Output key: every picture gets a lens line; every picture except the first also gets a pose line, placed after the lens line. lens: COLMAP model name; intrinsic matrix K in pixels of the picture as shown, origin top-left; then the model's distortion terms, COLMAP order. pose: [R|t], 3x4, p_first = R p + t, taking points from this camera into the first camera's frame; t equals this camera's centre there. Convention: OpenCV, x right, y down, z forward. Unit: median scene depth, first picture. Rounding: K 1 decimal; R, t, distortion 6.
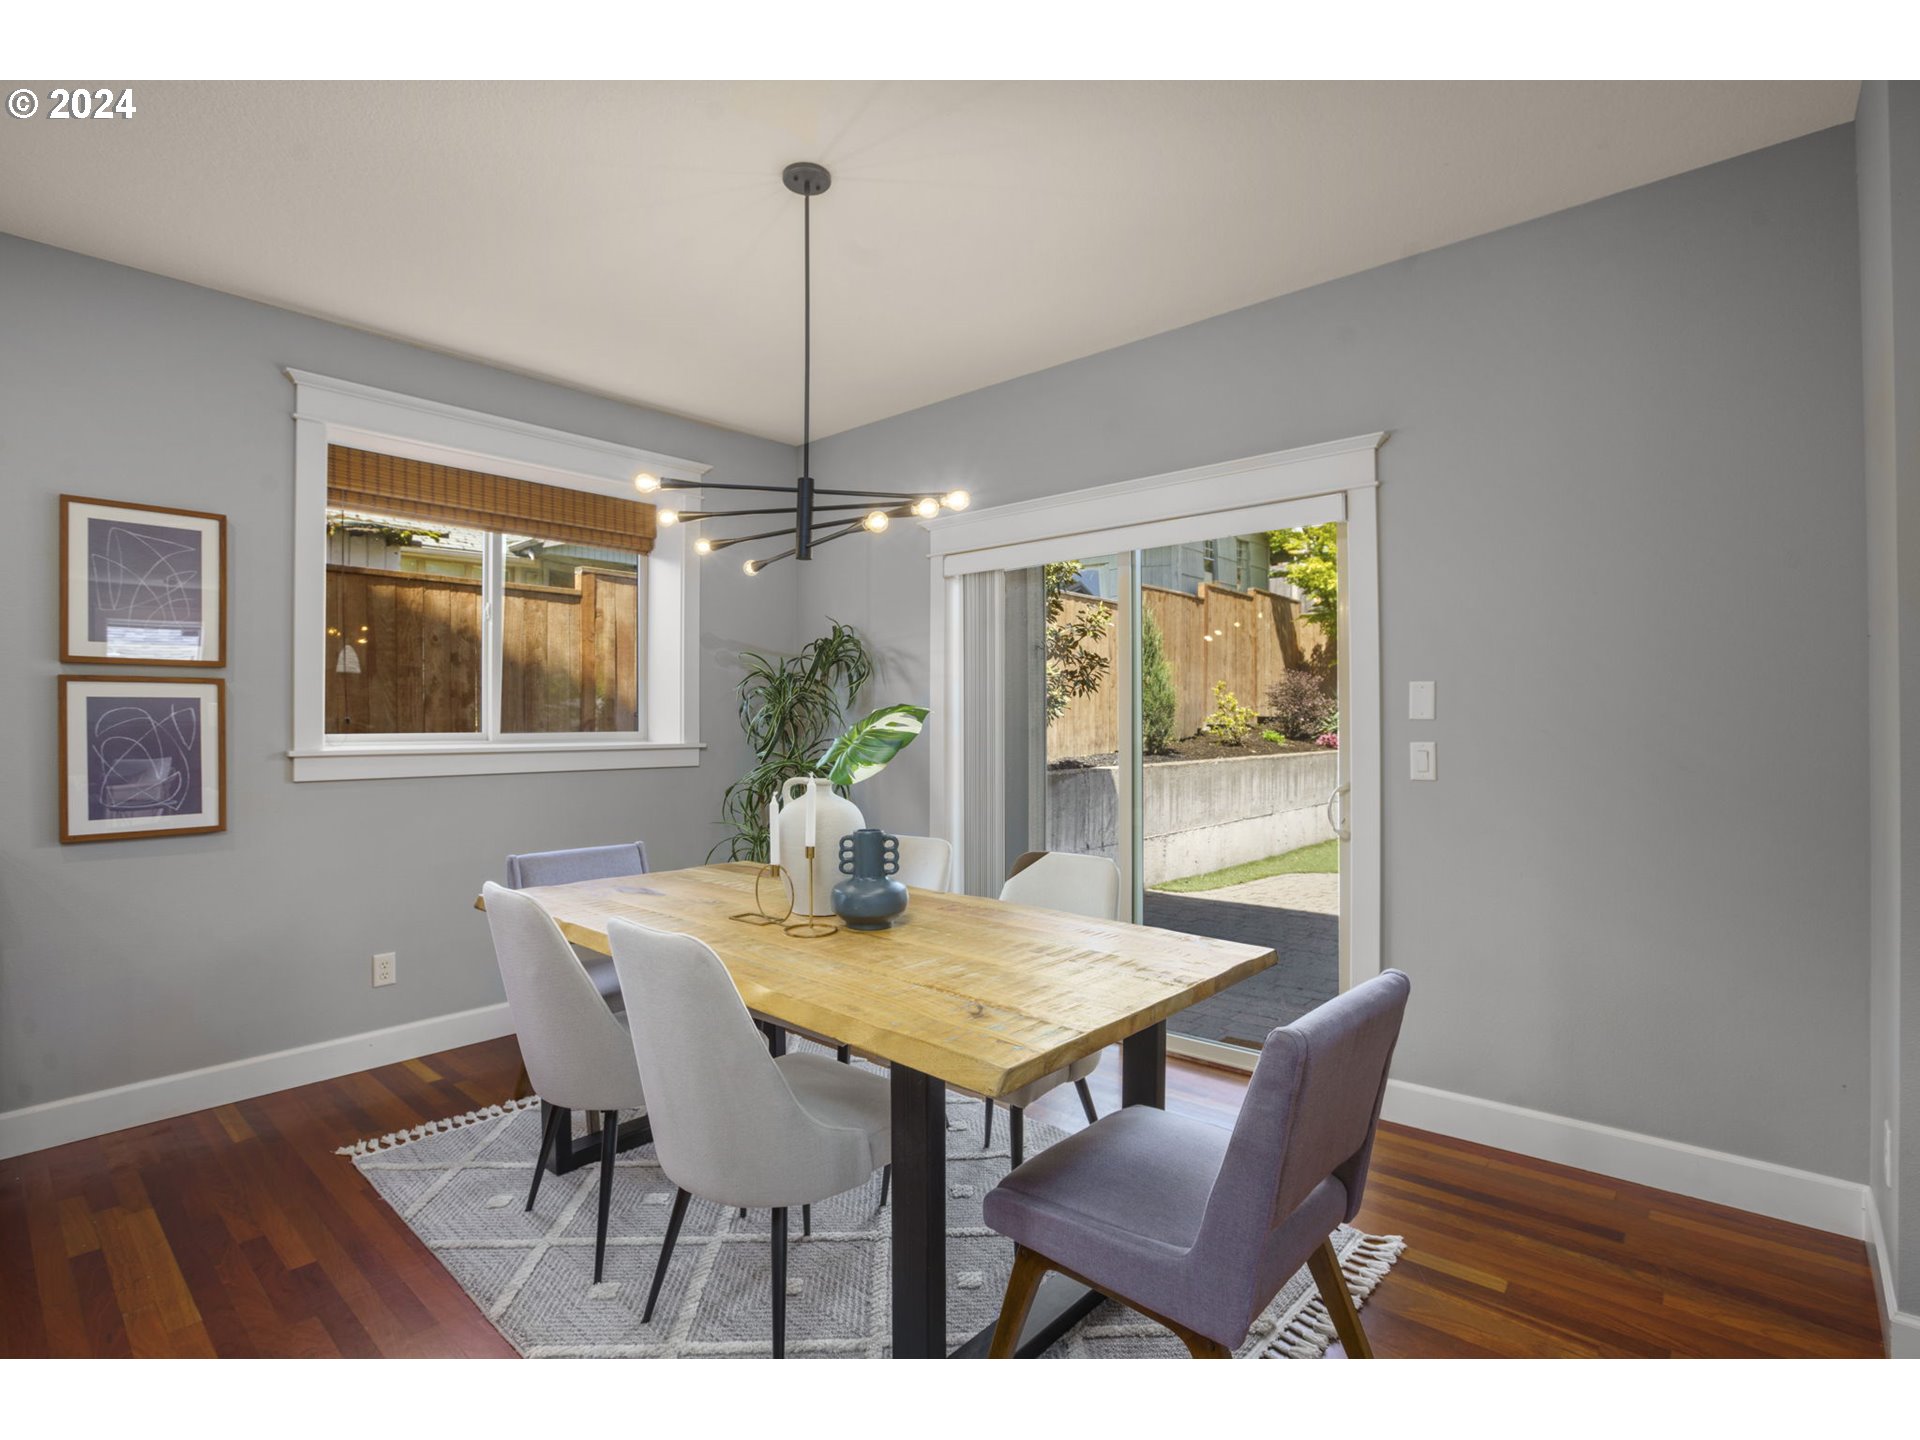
lens RADIAL K [[928.1, 0, 958.2], [0, 928.1, 692.4], [0, 0, 1]] dist [-0.042727, 0.006160]
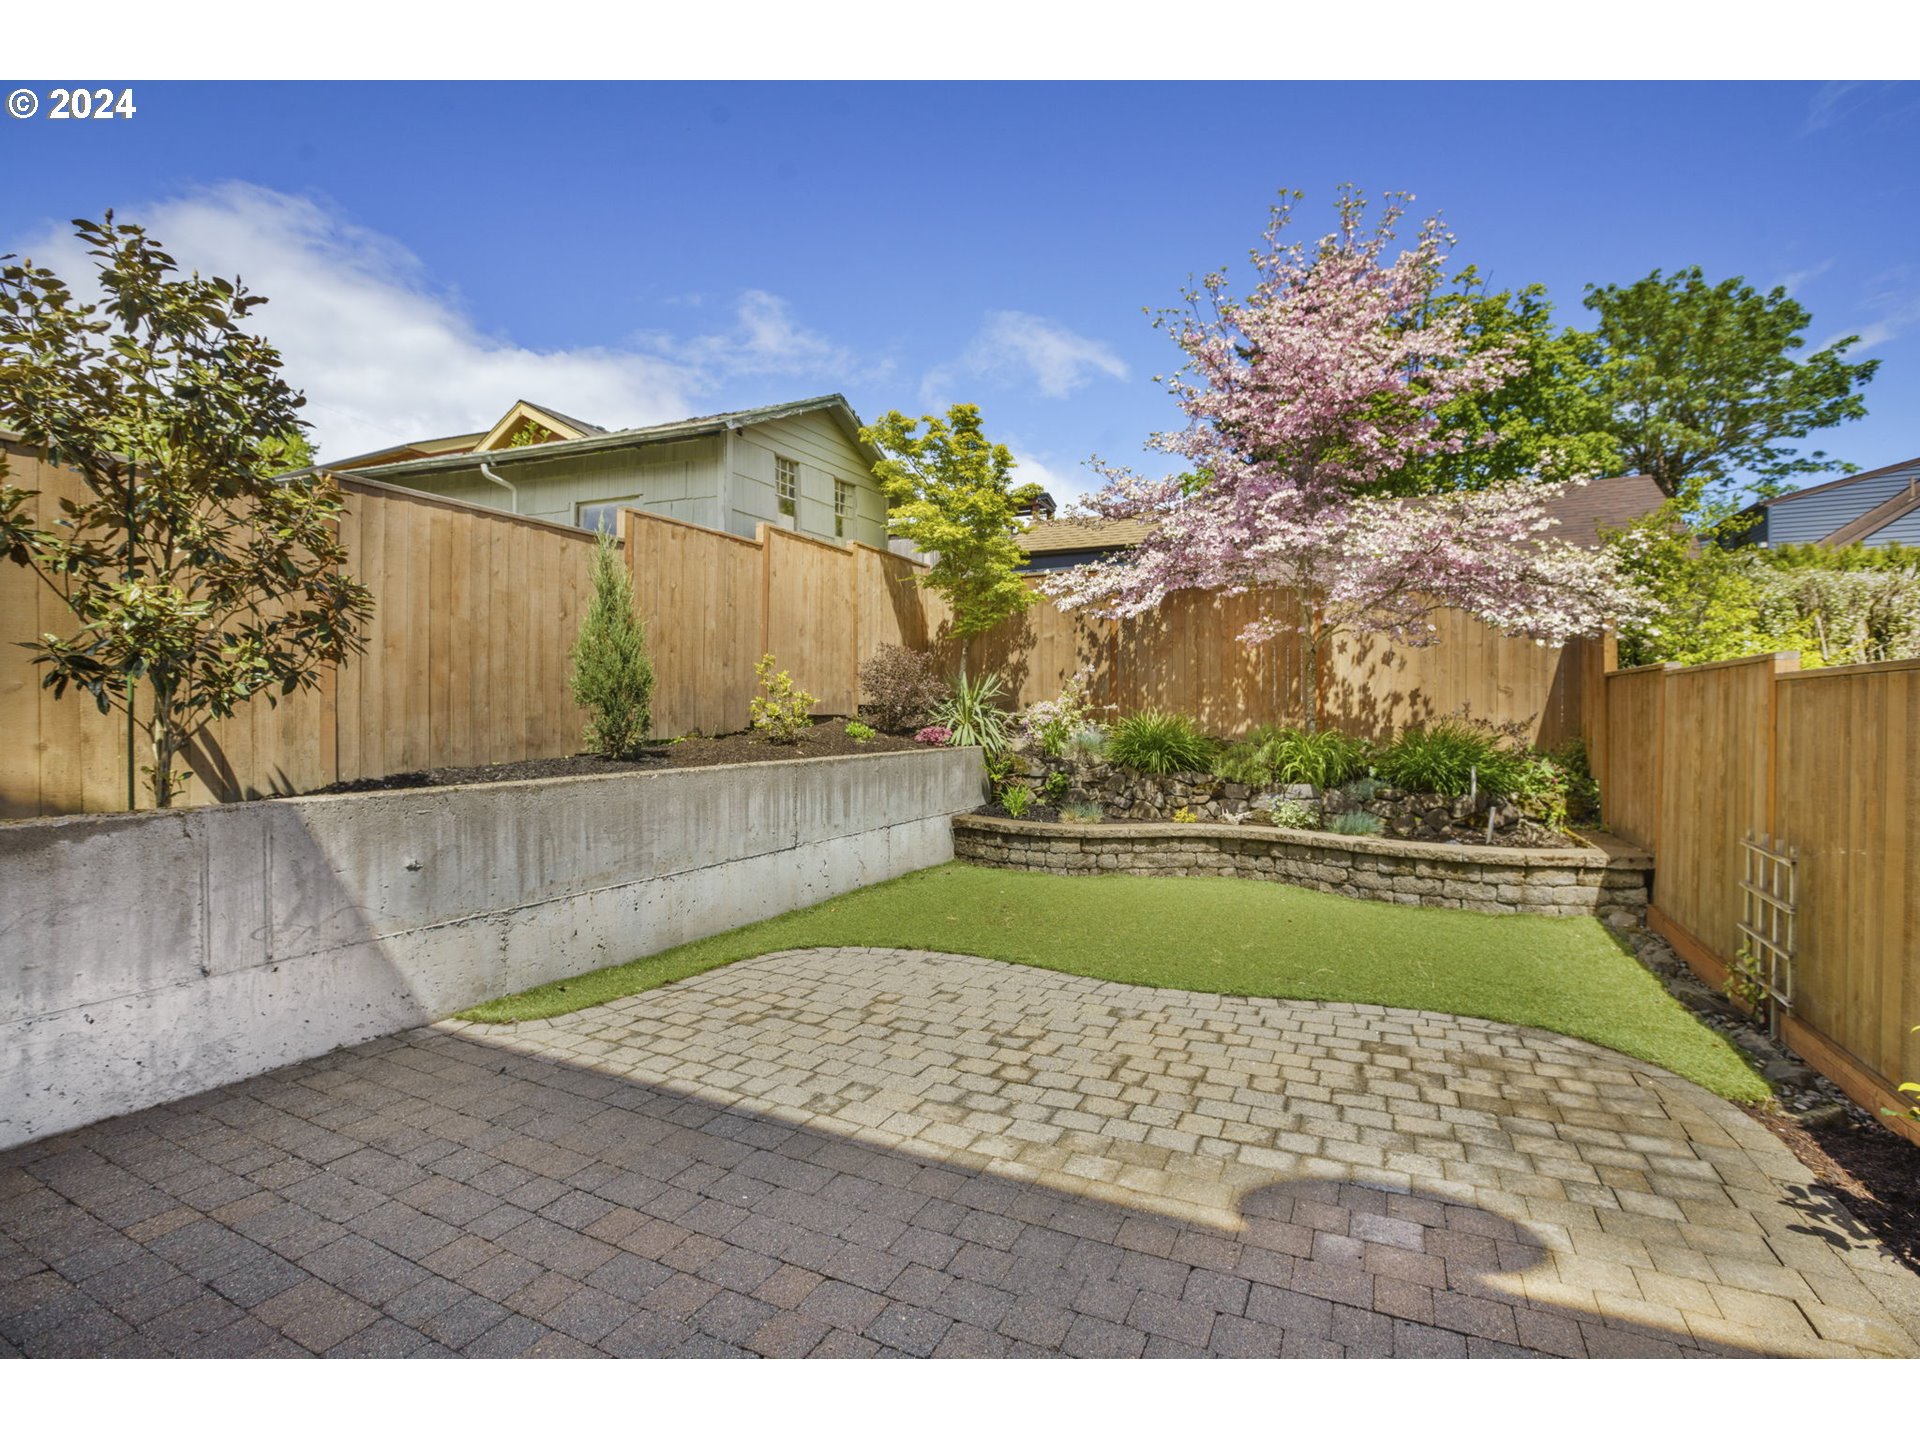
lens RADIAL K [[928.1, 0, 958.2], [0, 928.1, 692.4], [0, 0, 1]] dist [-0.042727, 0.006160]
pose [[0.957396, 0.003859, 0.288754, 0.202848], [-0.004688, 0.999987, 0.002179, 0.014436], [-0.288742, -0.003440, 0.957401, 0.256333]]
